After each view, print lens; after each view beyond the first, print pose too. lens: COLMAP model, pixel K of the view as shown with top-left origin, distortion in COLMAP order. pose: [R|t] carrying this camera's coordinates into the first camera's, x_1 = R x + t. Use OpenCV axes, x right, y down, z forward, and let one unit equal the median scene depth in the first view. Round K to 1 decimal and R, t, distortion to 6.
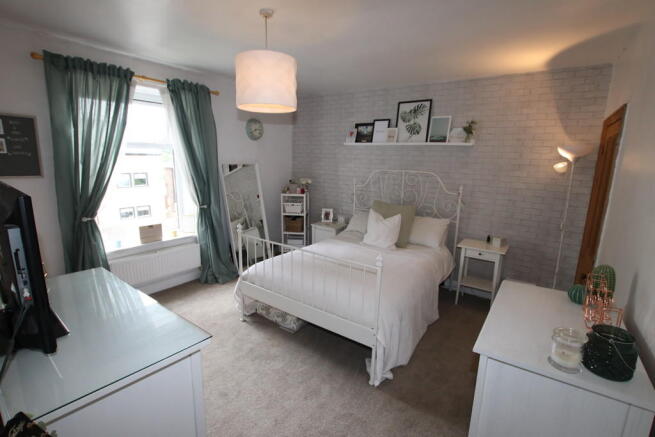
lens RADIAL K [[311.9, 0, 327.5], [0, 311.9, 218.5], [0, 0, 1]] dist [-0.001326, 0.000090]
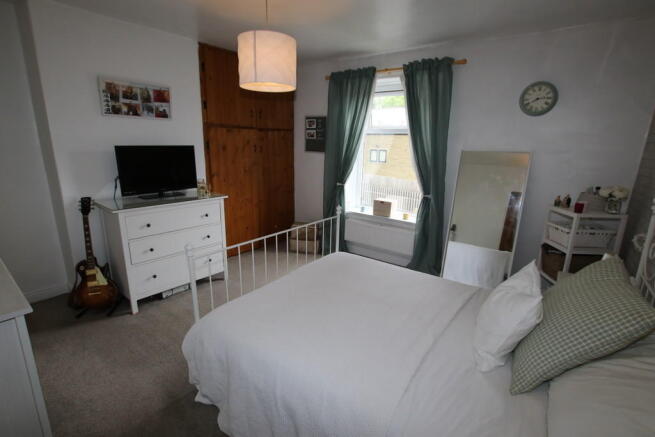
lens RADIAL K [[311.9, 0, 327.5], [0, 311.9, 218.5], [0, 0, 1]] dist [-0.001326, 0.000090]
pose [[-0.023077, 0.243921, -0.969521, 0.621712], [-0.198891, 0.949274, 0.243561, -0.172024], [0.979750, 0.198450, 0.026607, 0.850110]]
